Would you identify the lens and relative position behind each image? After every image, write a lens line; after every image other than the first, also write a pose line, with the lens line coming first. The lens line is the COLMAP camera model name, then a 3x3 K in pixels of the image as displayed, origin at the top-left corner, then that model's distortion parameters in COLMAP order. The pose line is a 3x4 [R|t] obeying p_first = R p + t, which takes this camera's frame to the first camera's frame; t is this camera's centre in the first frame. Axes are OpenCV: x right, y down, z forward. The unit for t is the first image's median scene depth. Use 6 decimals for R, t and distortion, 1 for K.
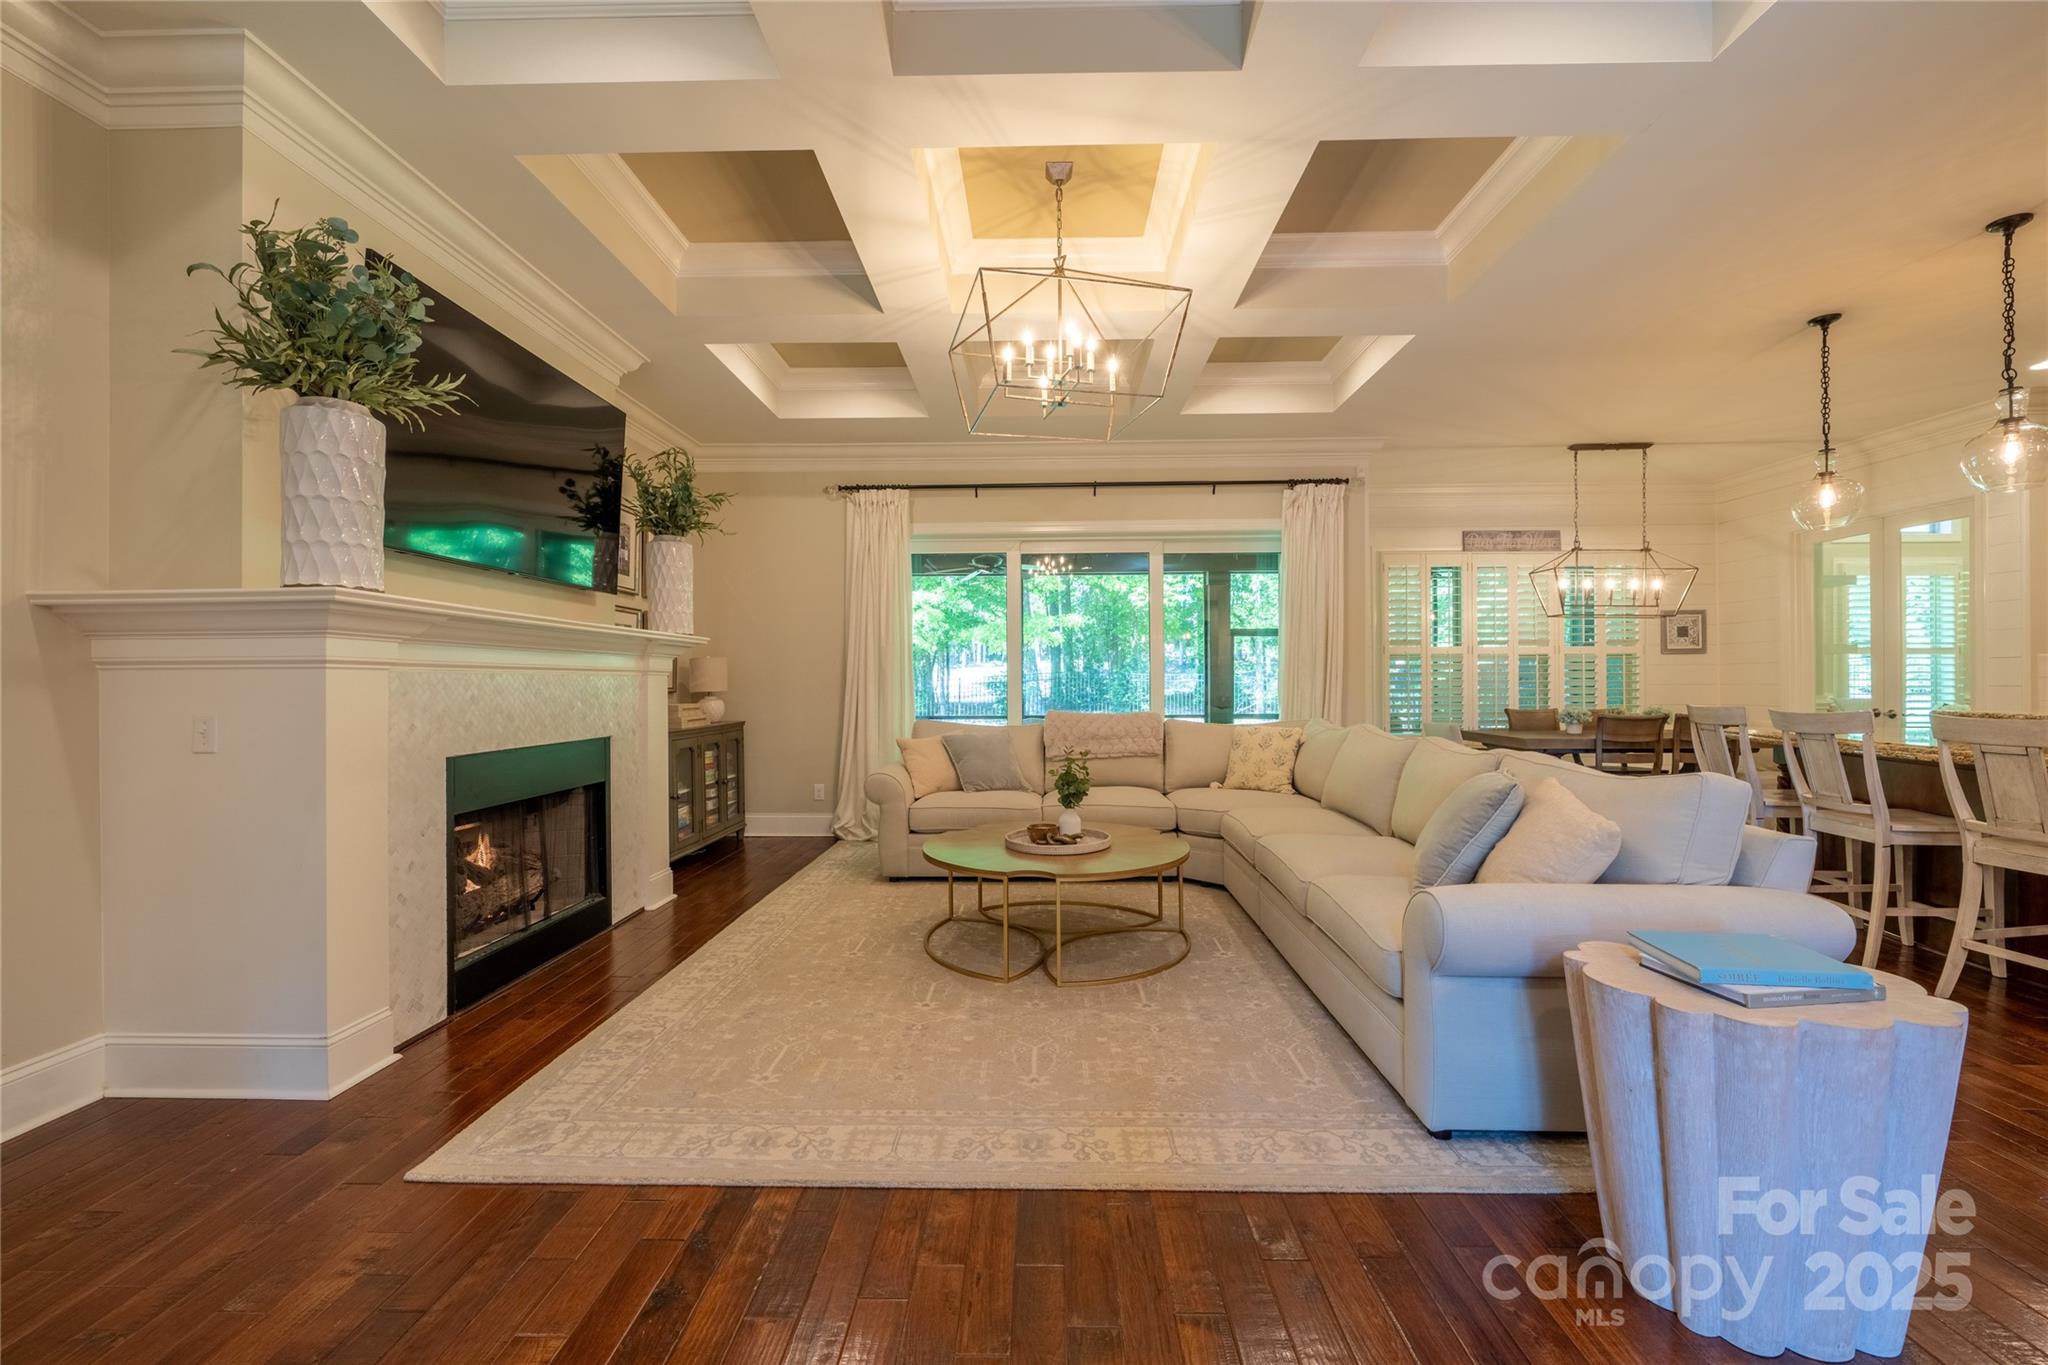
lens RADIAL K [[836.2, 0, 1027.4], [0, 836.2, 679.0], [0, 0, 1]] dist [0.006074, -0.000984]
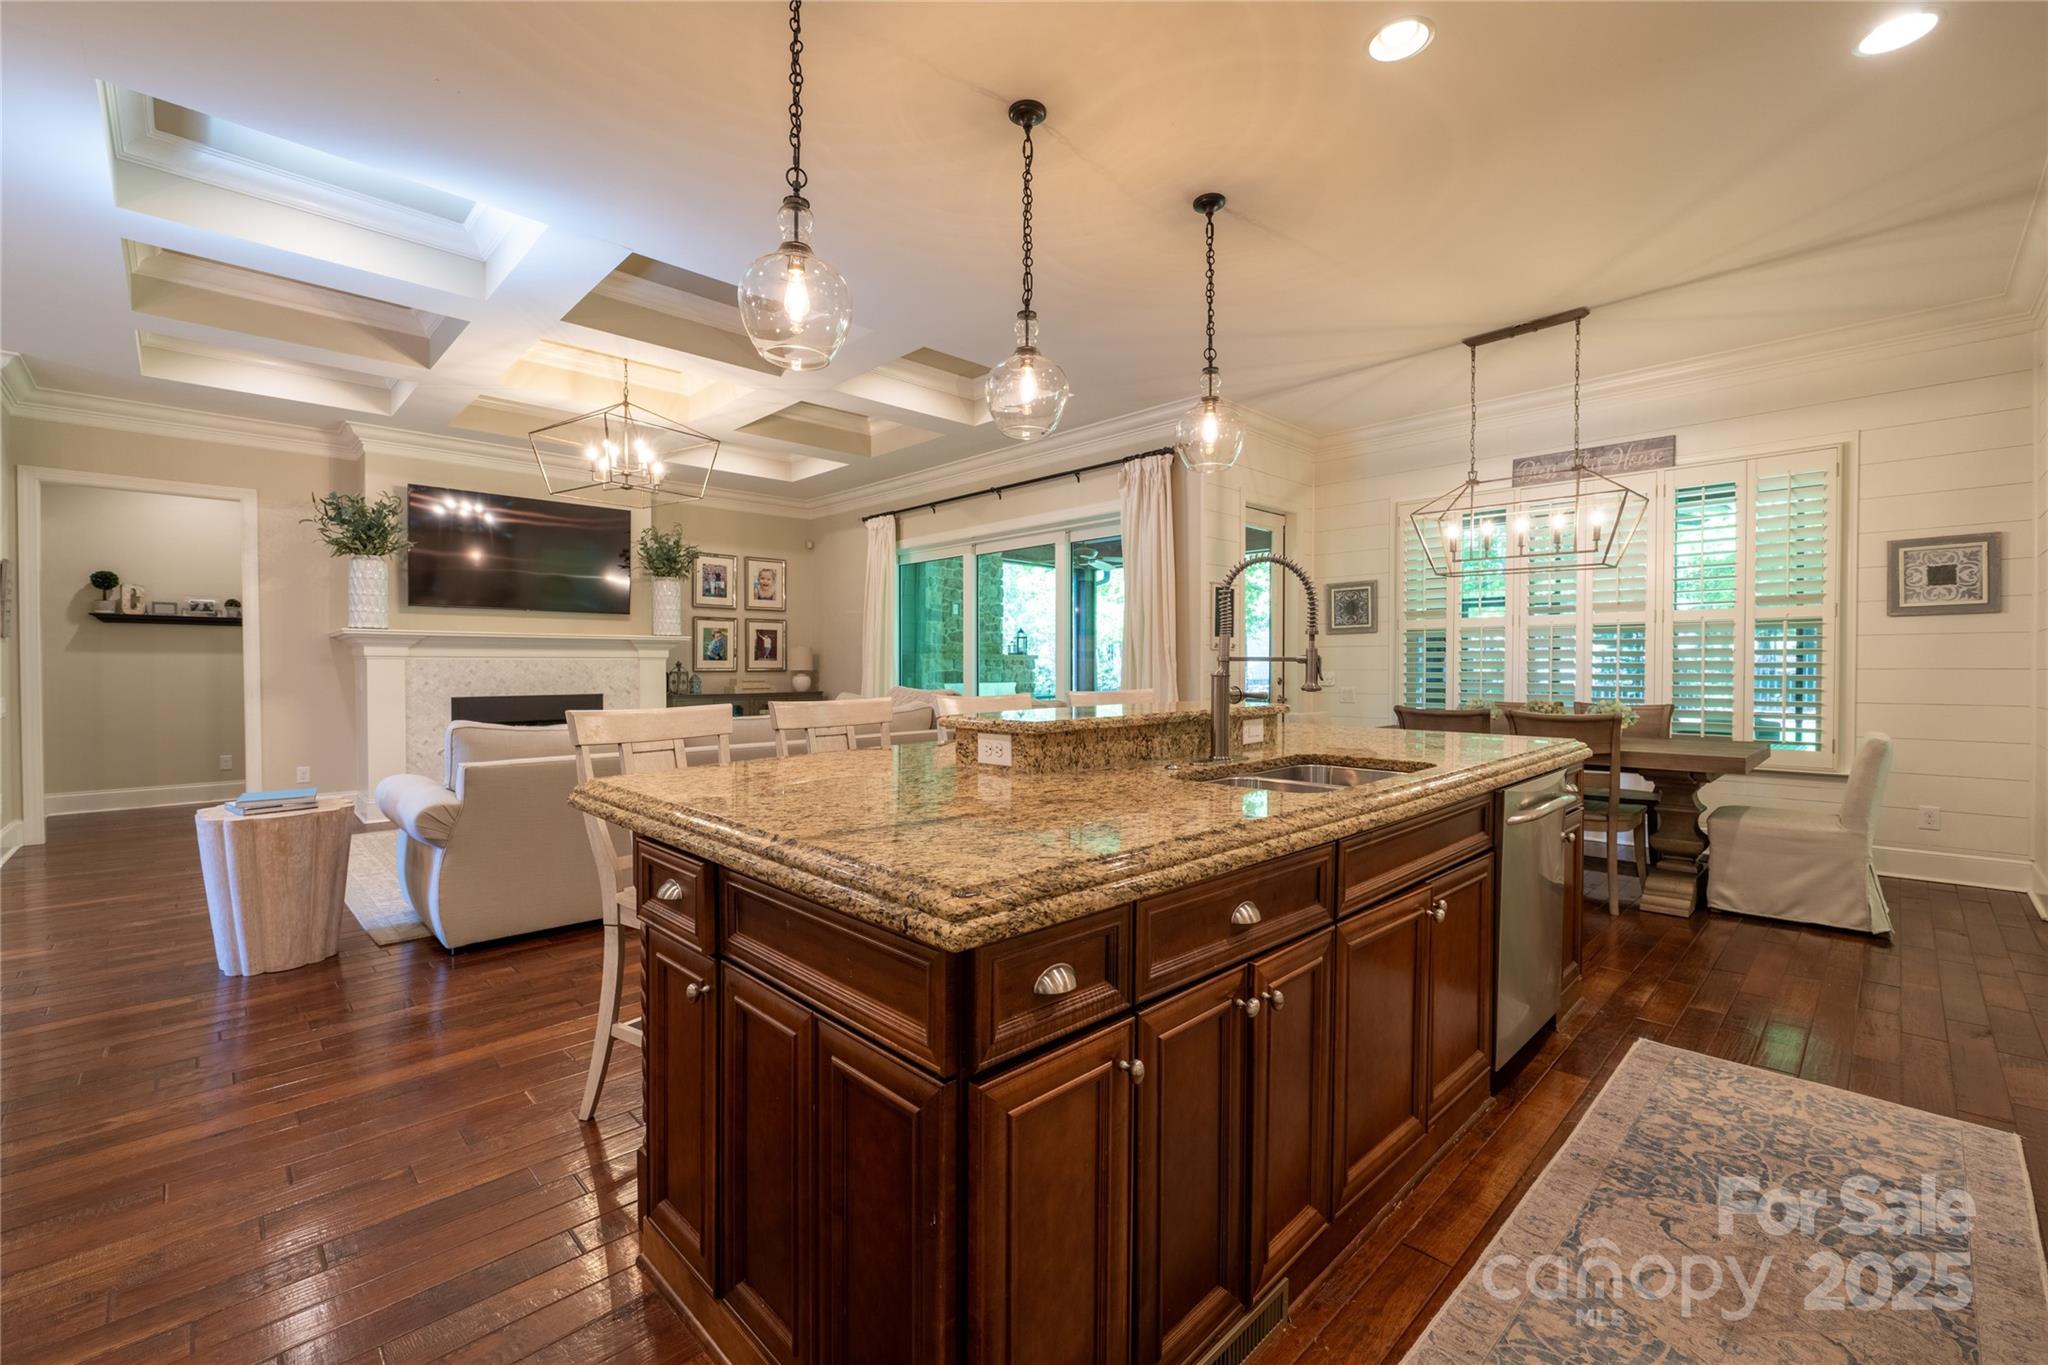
lens RADIAL K [[836.2, 0, 1024.1], [0, 836.2, 684.5], [0, 0, 1]] dist [0.006074, -0.000984]
pose [[0.720766, 0.017791, -0.692950, 1.277690], [0.003064, 0.999579, 0.028850, -0.001850], [0.693171, -0.022917, 0.720408, 0.285820]]
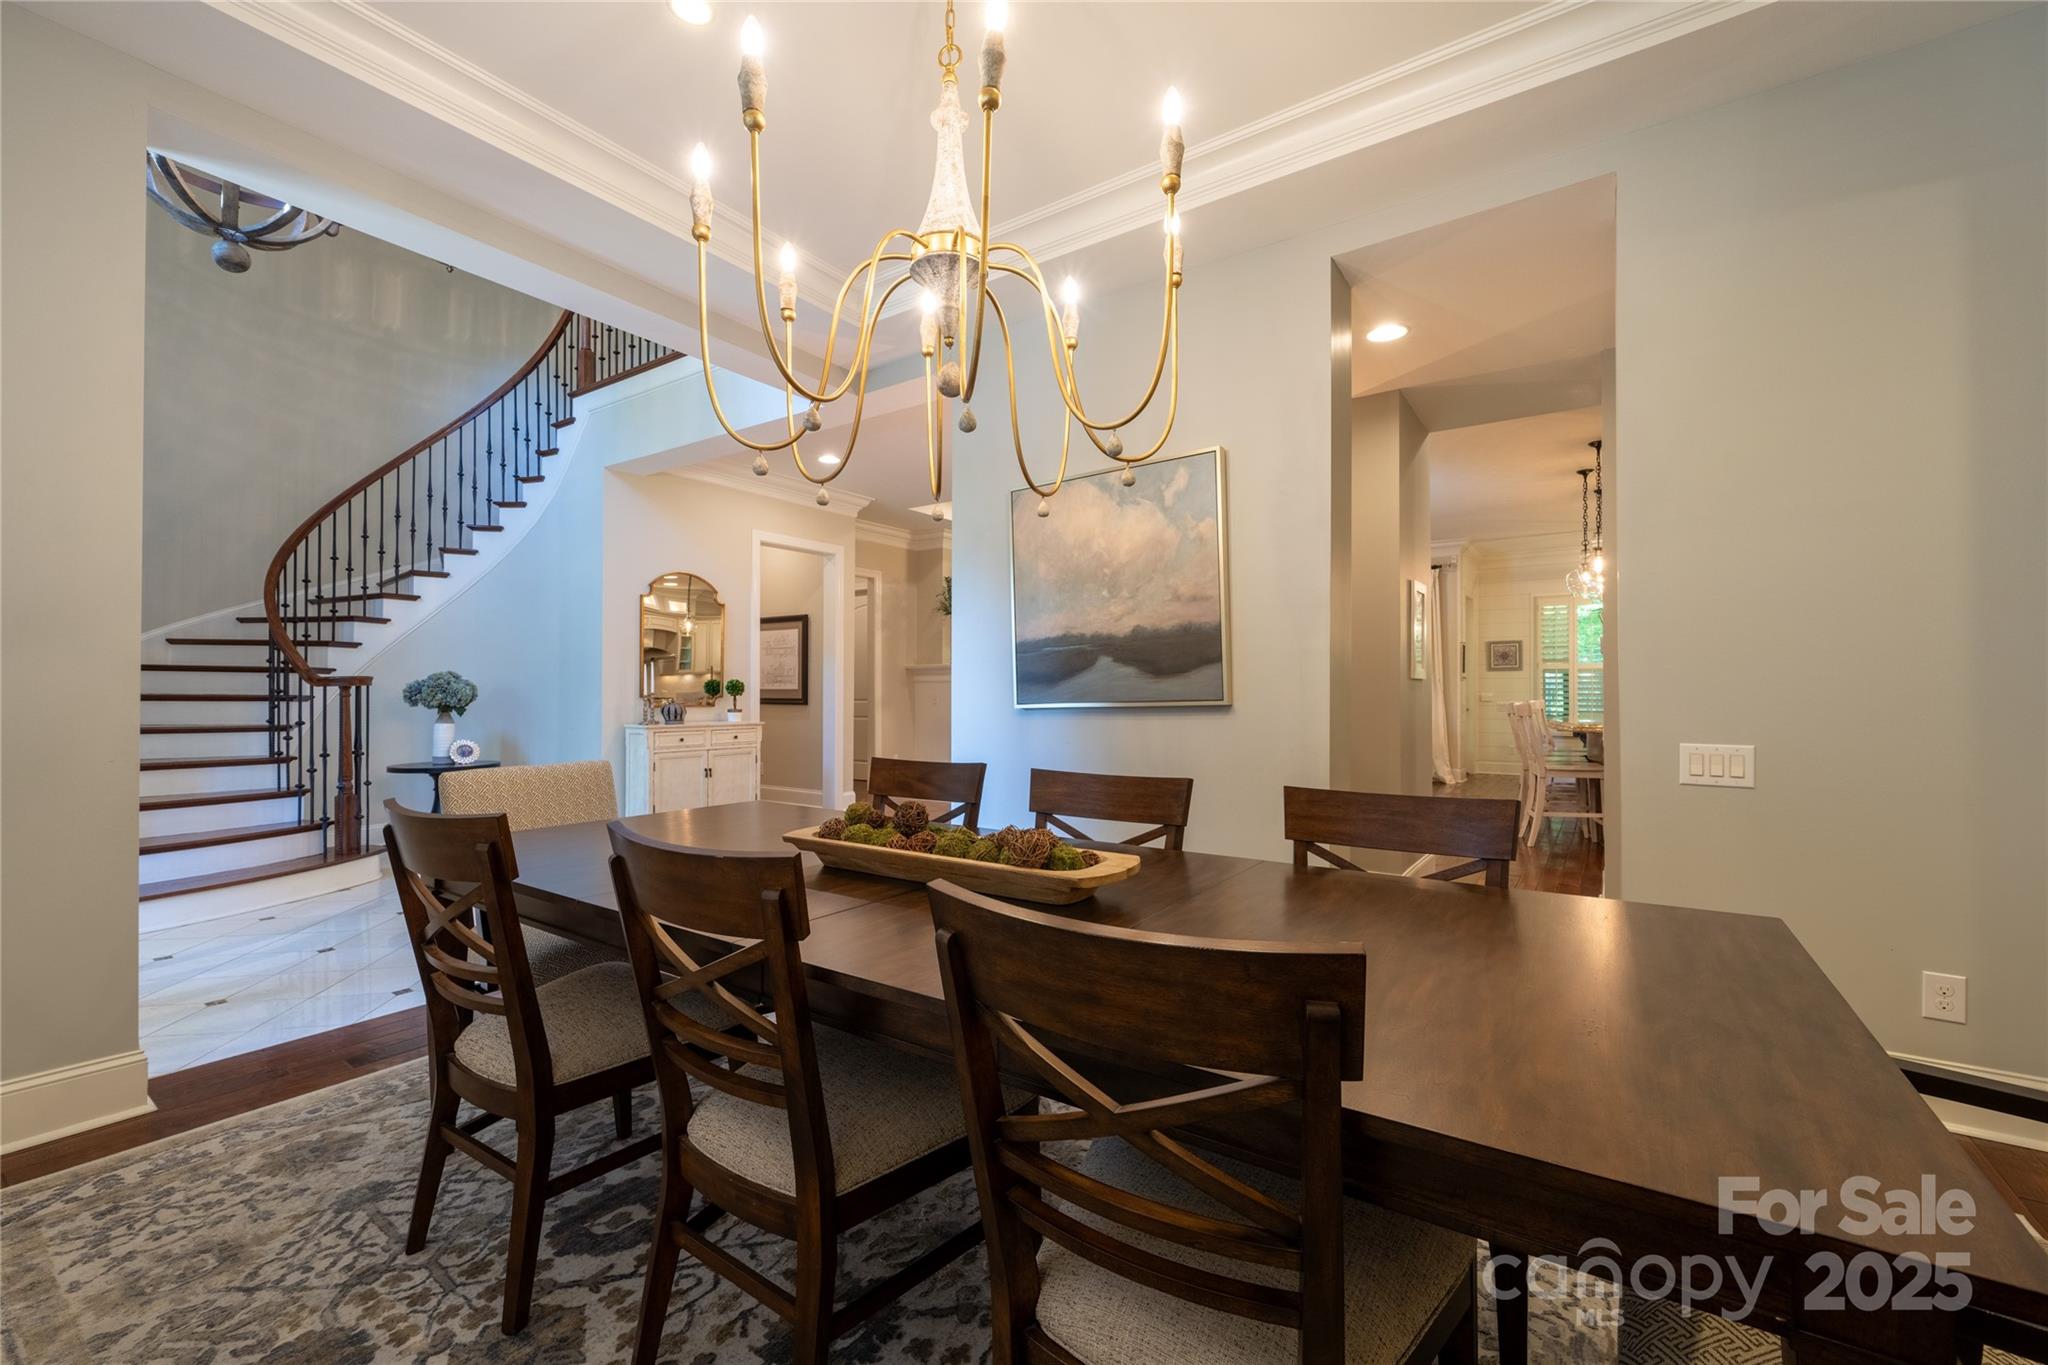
lens RADIAL K [[836.2, 0, 1010.4], [0, 836.2, 688.9], [0, 0, 1]] dist [0.006074, -0.000984]
pose [[0.828810, 0.001645, -0.559528, 0.838622], [-0.001519, 0.999999, 0.000689, 0.005778], [0.559528, 0.000279, 0.828811, -1.136020]]
